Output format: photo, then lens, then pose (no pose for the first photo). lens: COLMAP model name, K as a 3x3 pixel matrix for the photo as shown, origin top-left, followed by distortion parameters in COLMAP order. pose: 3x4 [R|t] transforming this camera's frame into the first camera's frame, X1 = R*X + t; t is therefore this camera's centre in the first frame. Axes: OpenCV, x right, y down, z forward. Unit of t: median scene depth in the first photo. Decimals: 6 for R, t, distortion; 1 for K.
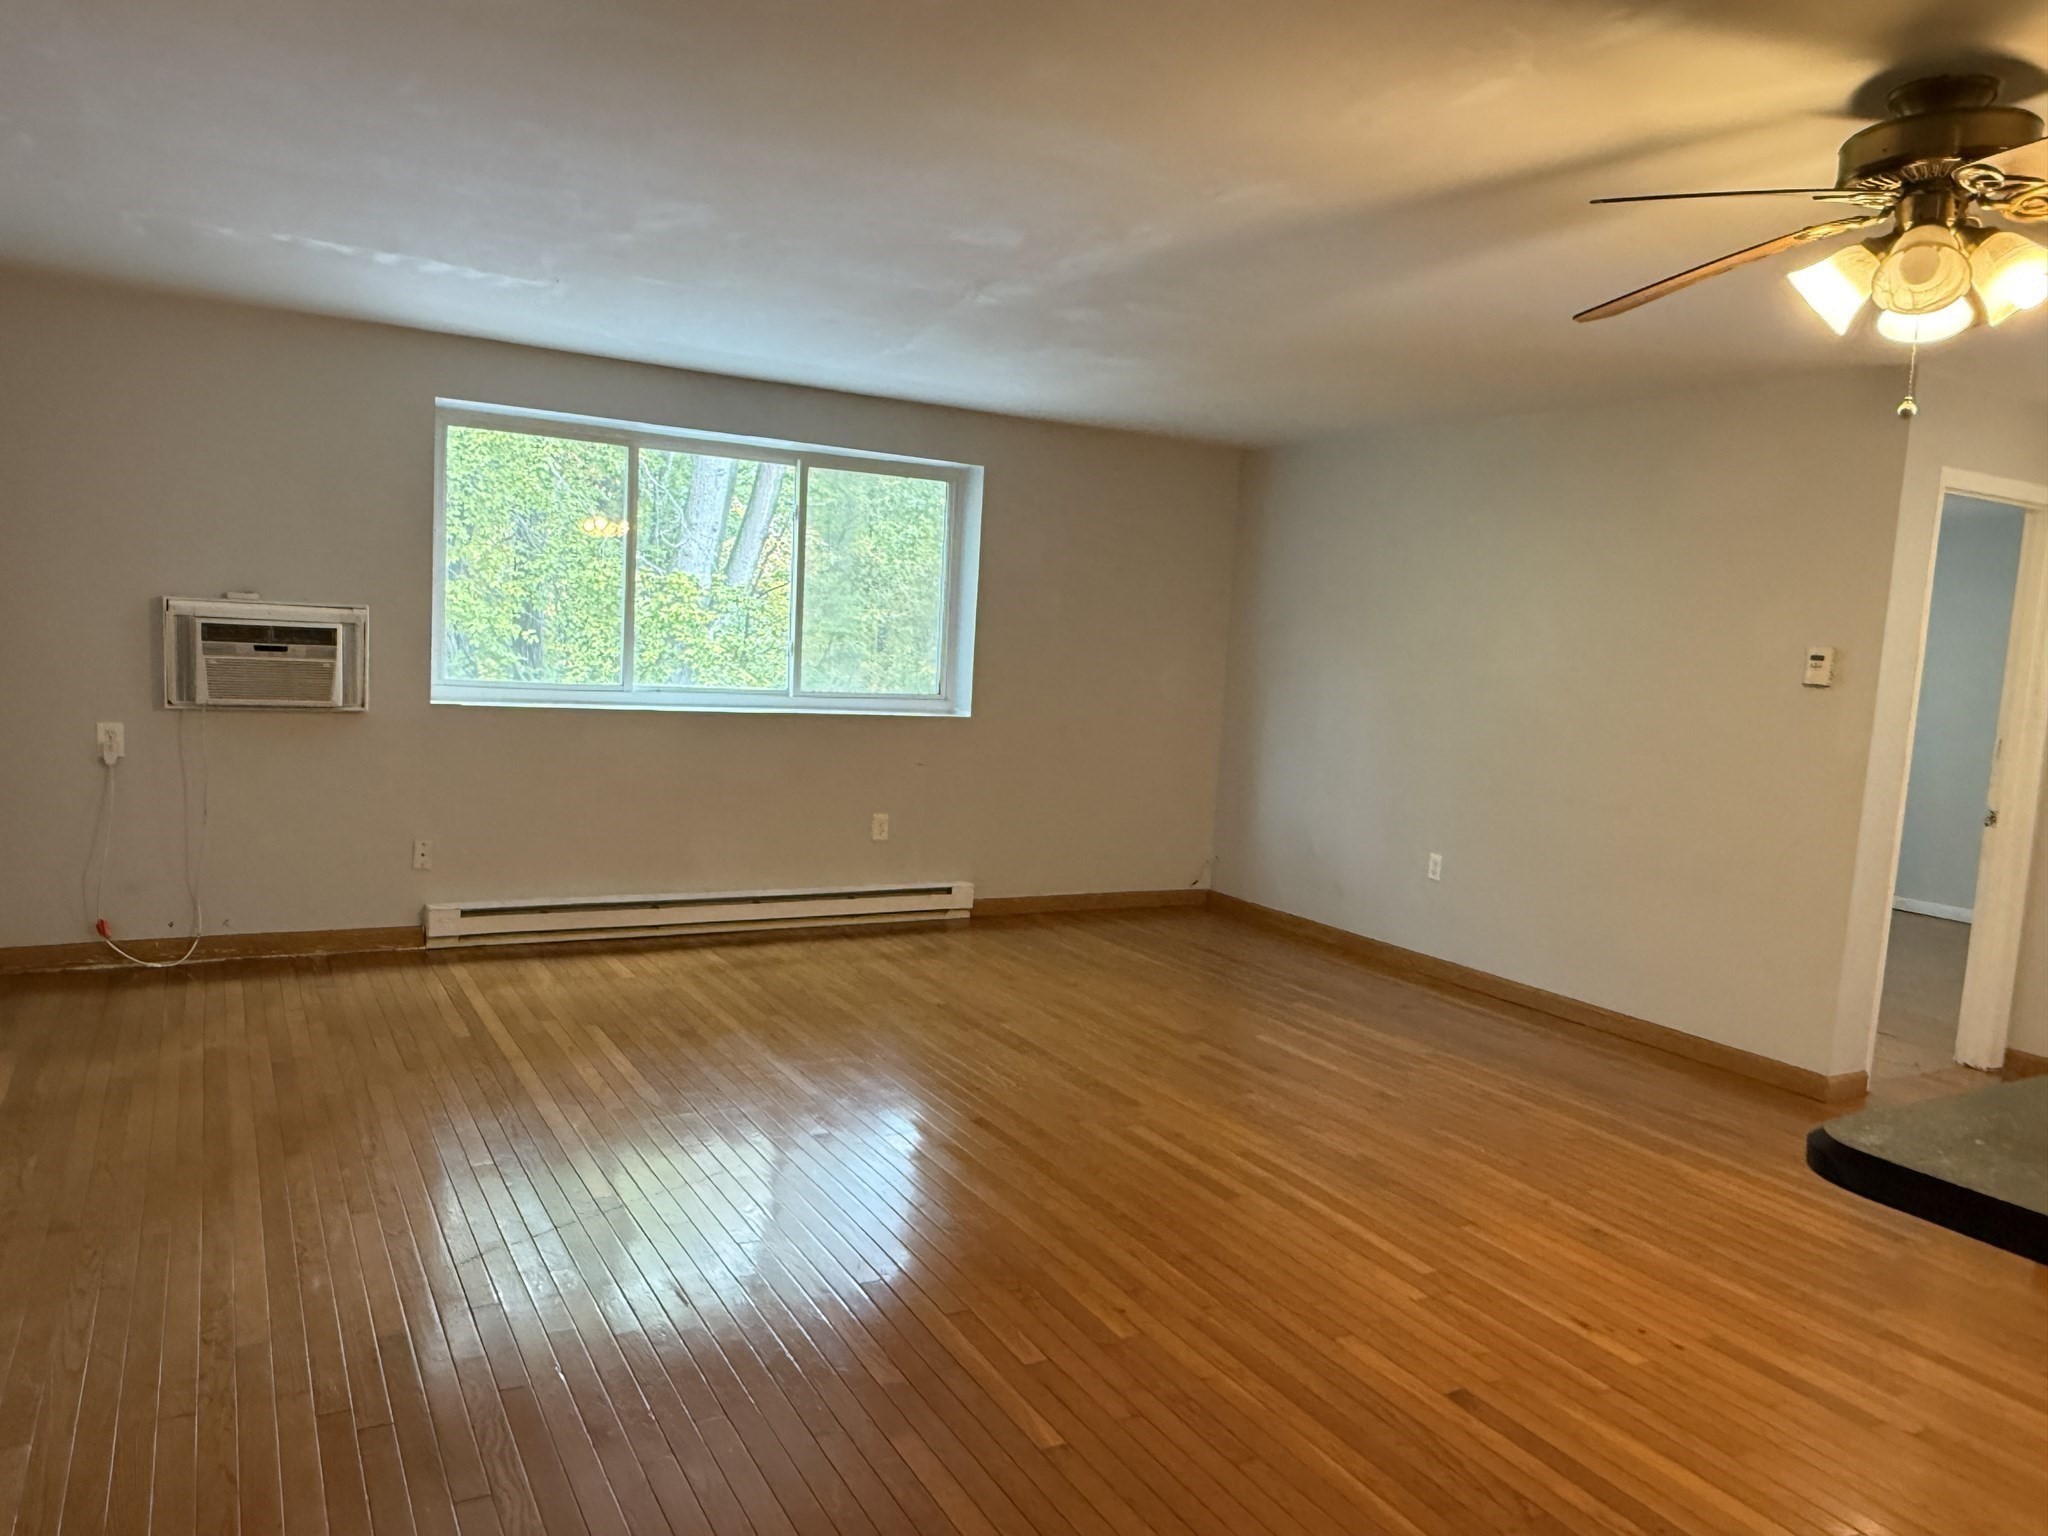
lens RADIAL K [[1402.9, 0, 1024.0], [0, 1402.9, 777.2], [0, 0, 1]] dist [-0.001972, 0.003592]
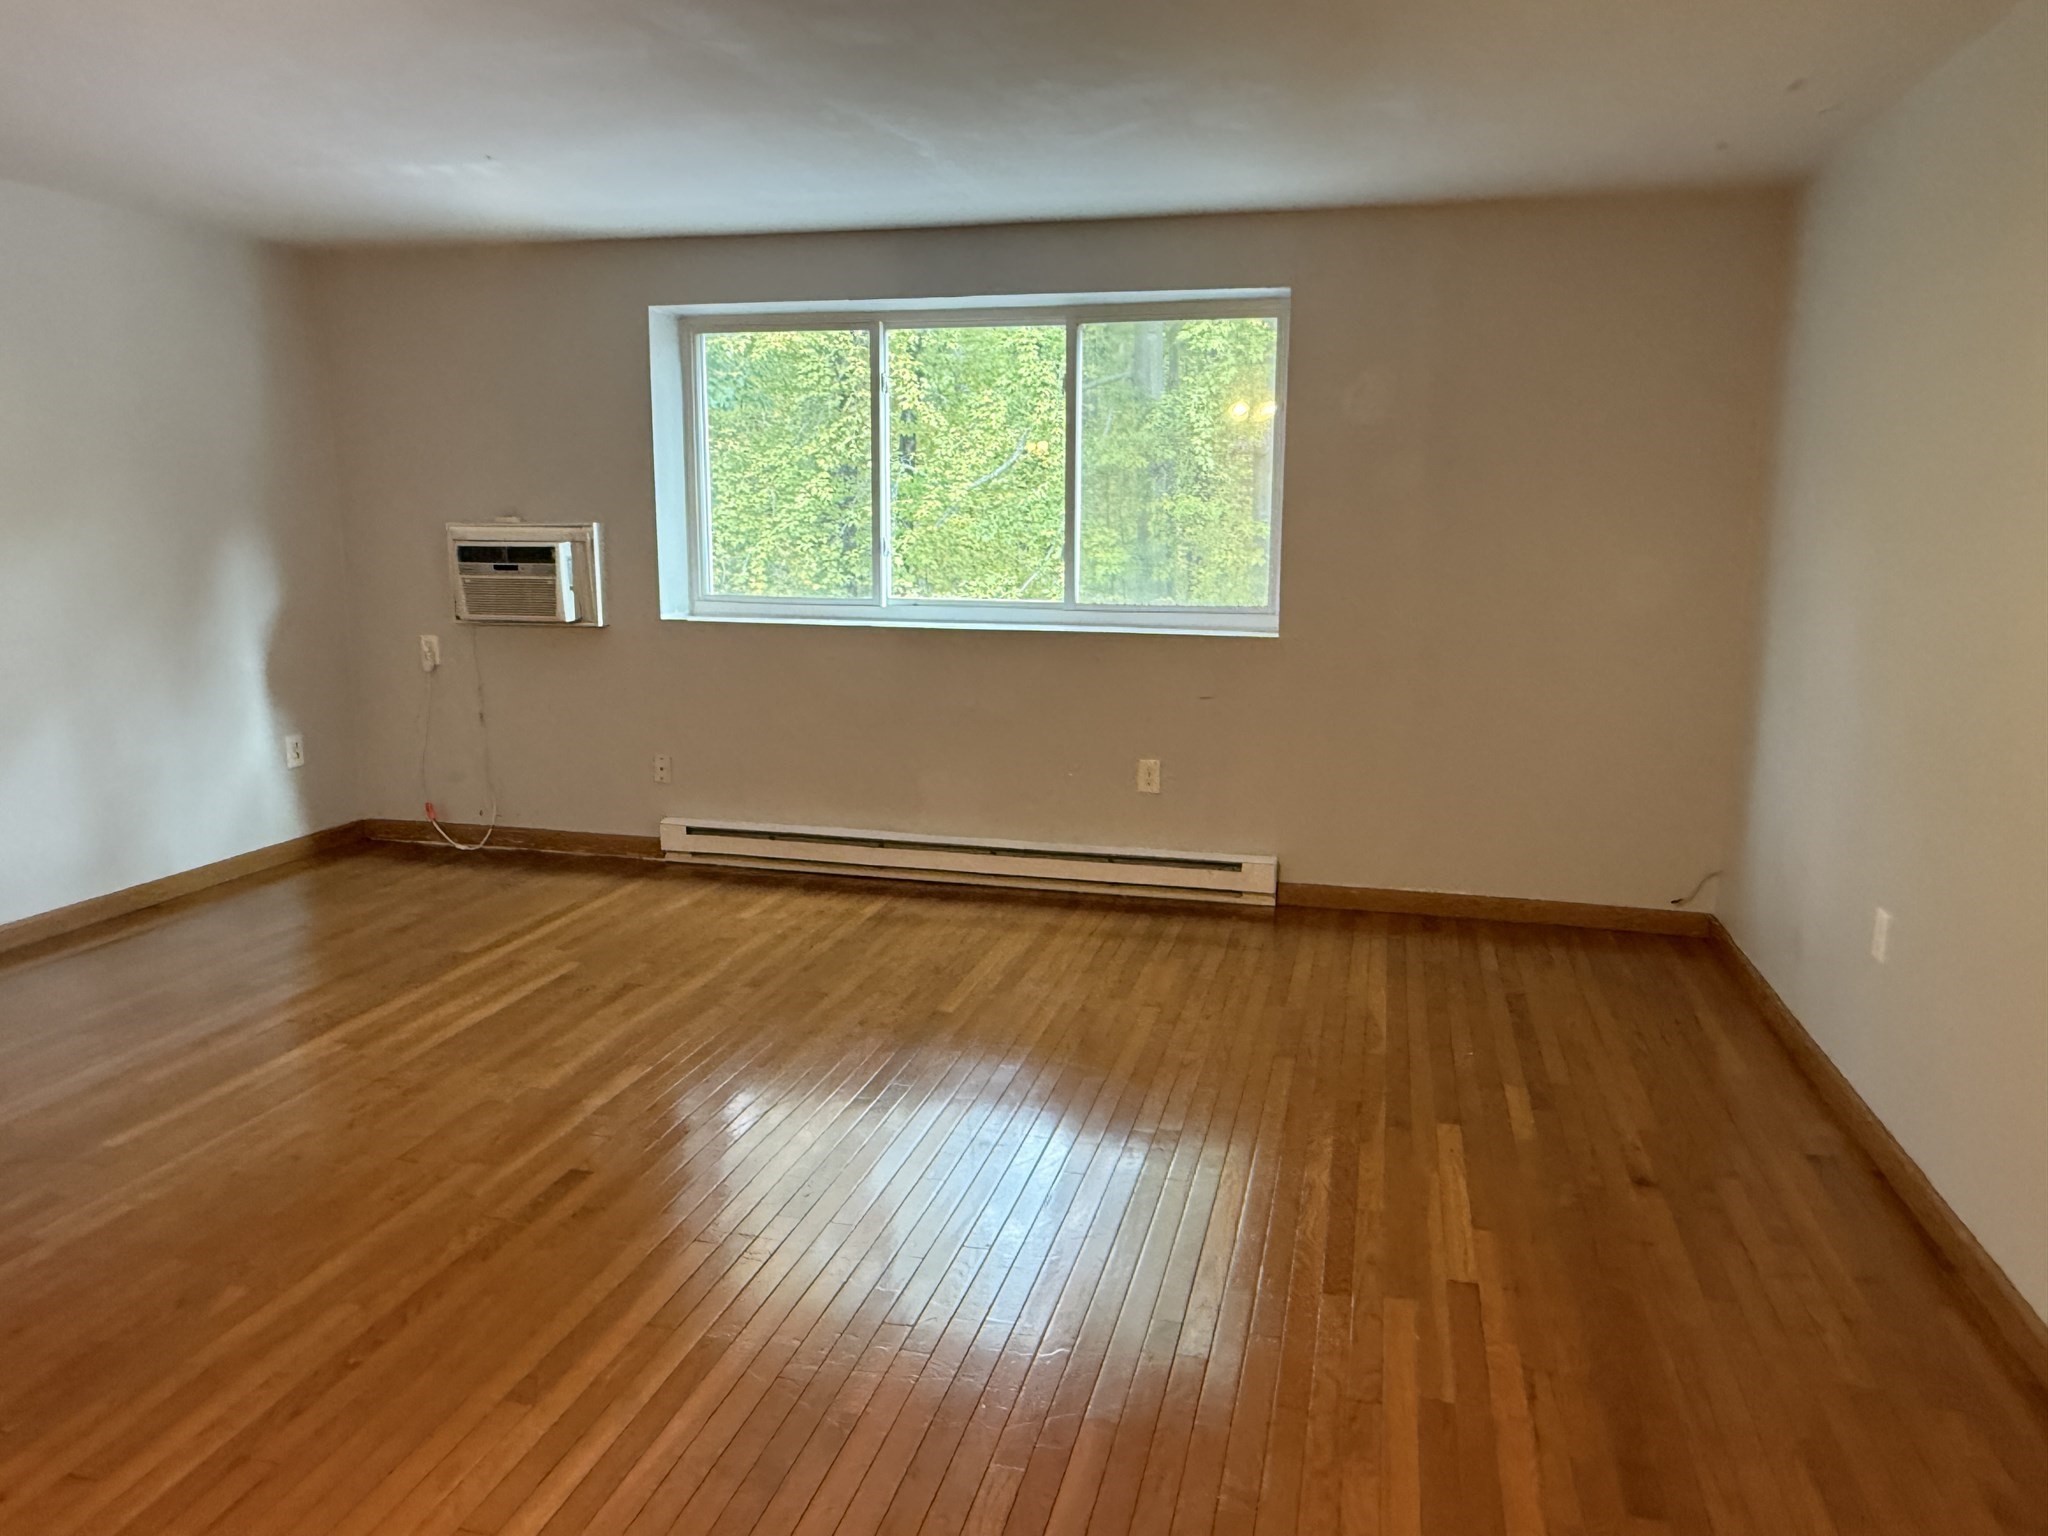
lens RADIAL K [[1402.9, 0, 1024.0], [0, 1402.9, 777.2], [0, 0, 1]] dist [-0.001972, 0.003592]
pose [[0.718916, 0.077310, -0.690784, 0.489754], [-0.037295, 0.996654, 0.072727, -0.023486], [0.694096, -0.026522, 0.719394, 0.479000]]
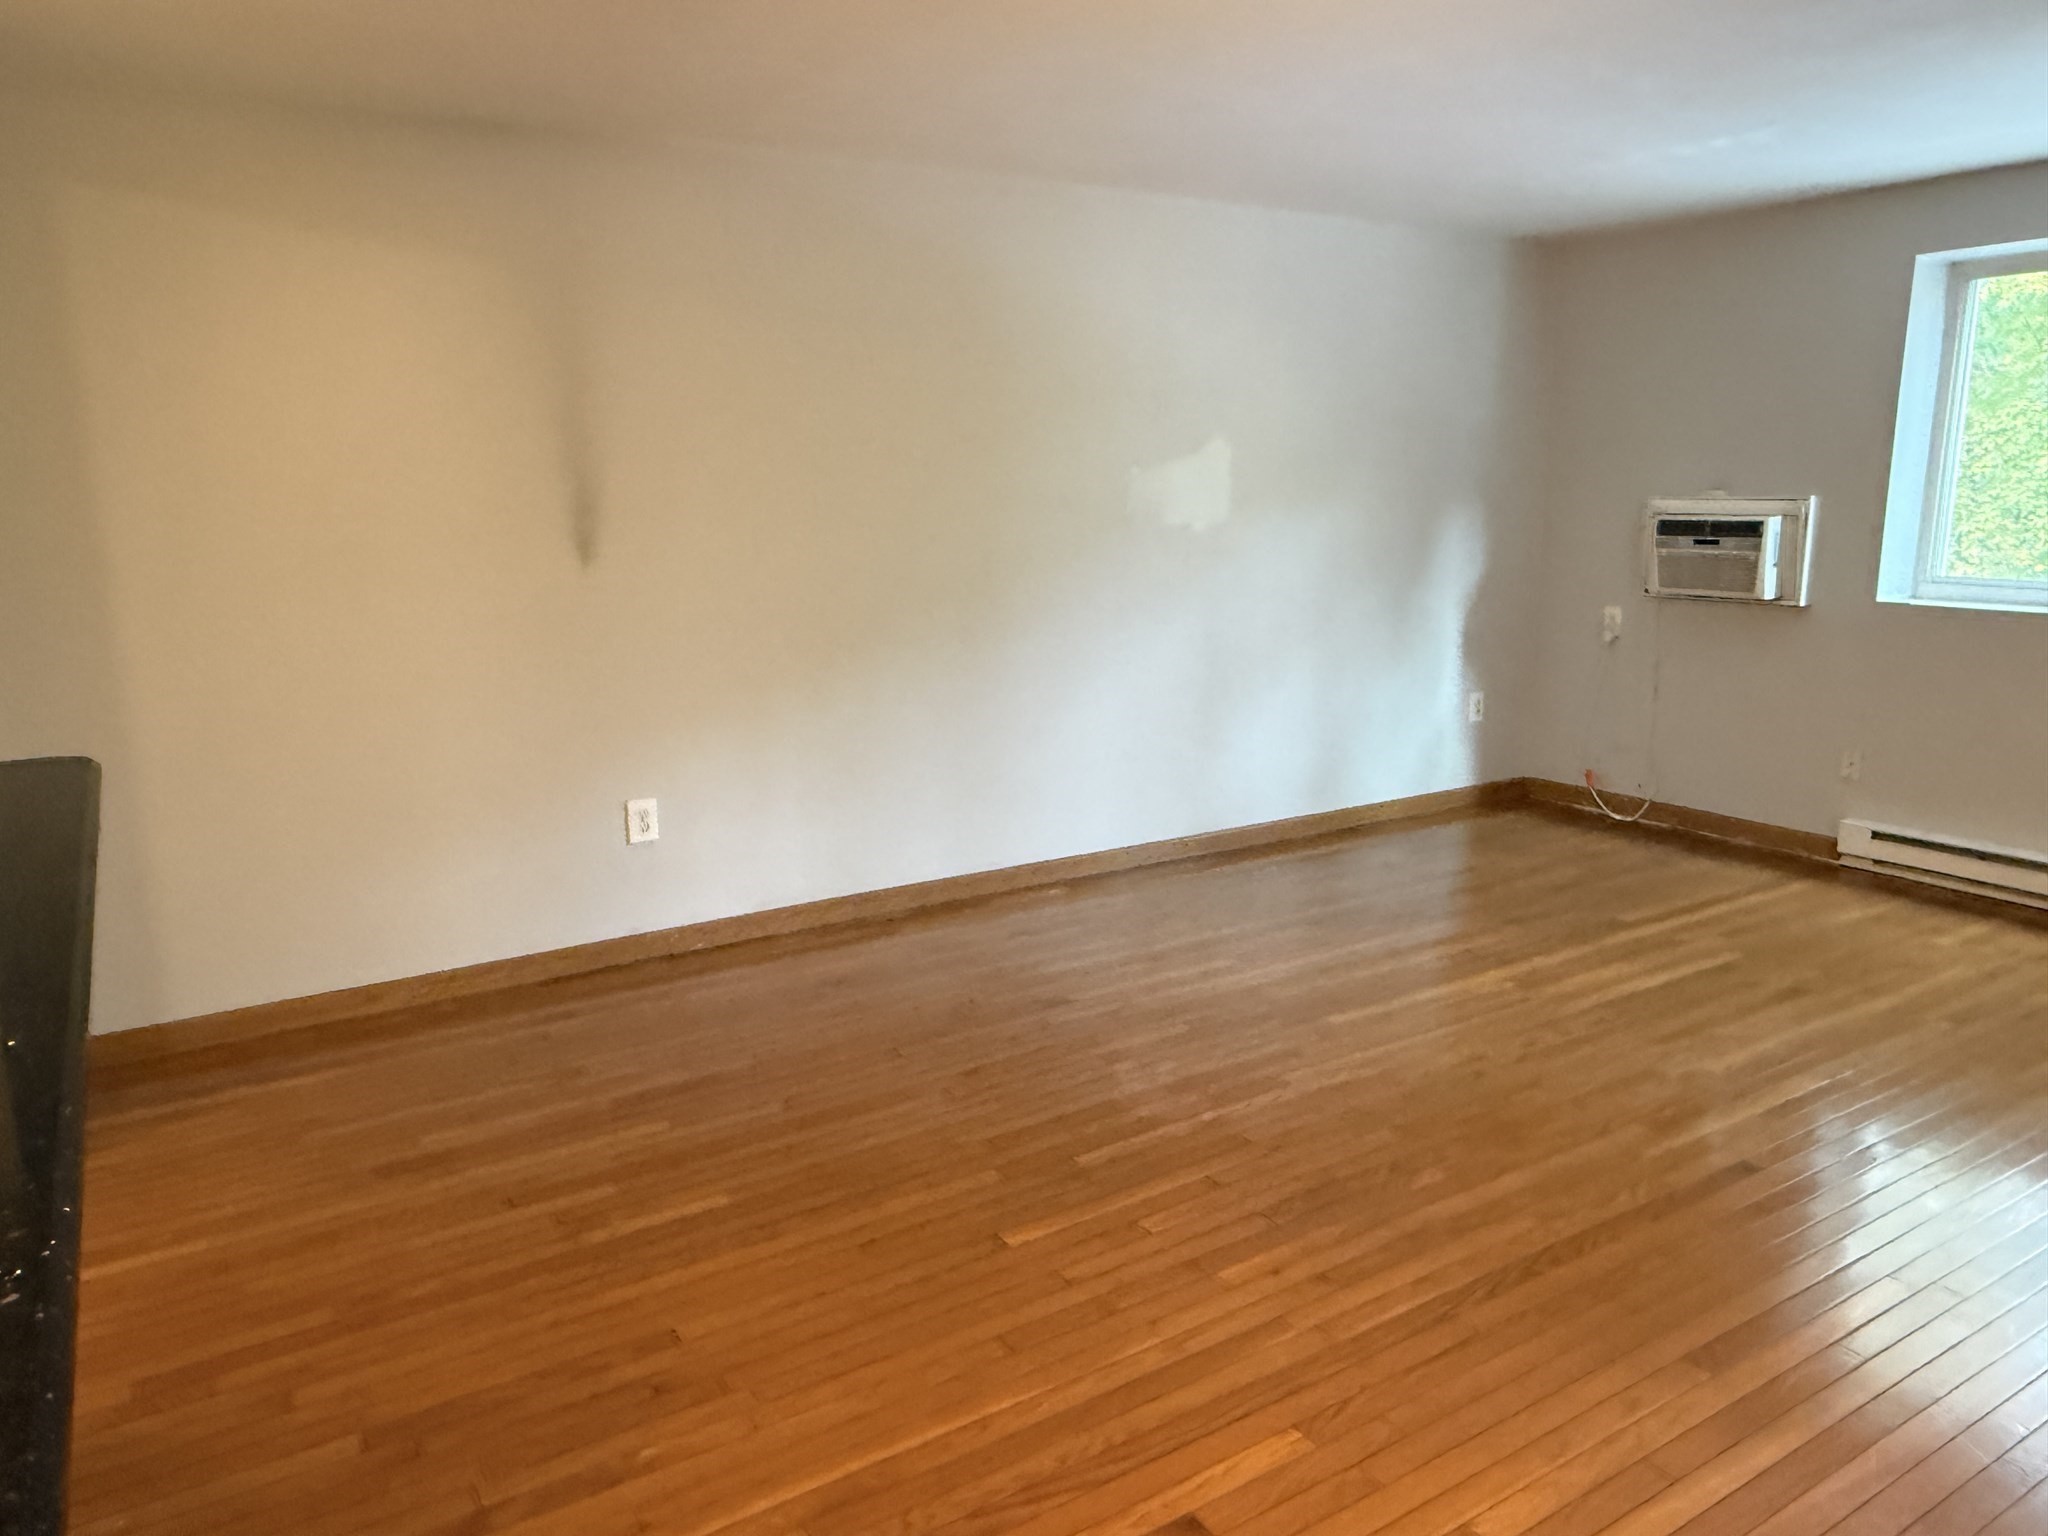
lens RADIAL K [[1402.9, 0, 1024.0], [0, 1402.9, 777.2], [0, 0, 1]] dist [-0.001972, 0.003592]
pose [[0.045402, 0.150671, -0.987541, 0.495055], [-0.090439, 0.985121, 0.146143, -0.024061], [0.994867, 0.082677, 0.058353, 0.424686]]
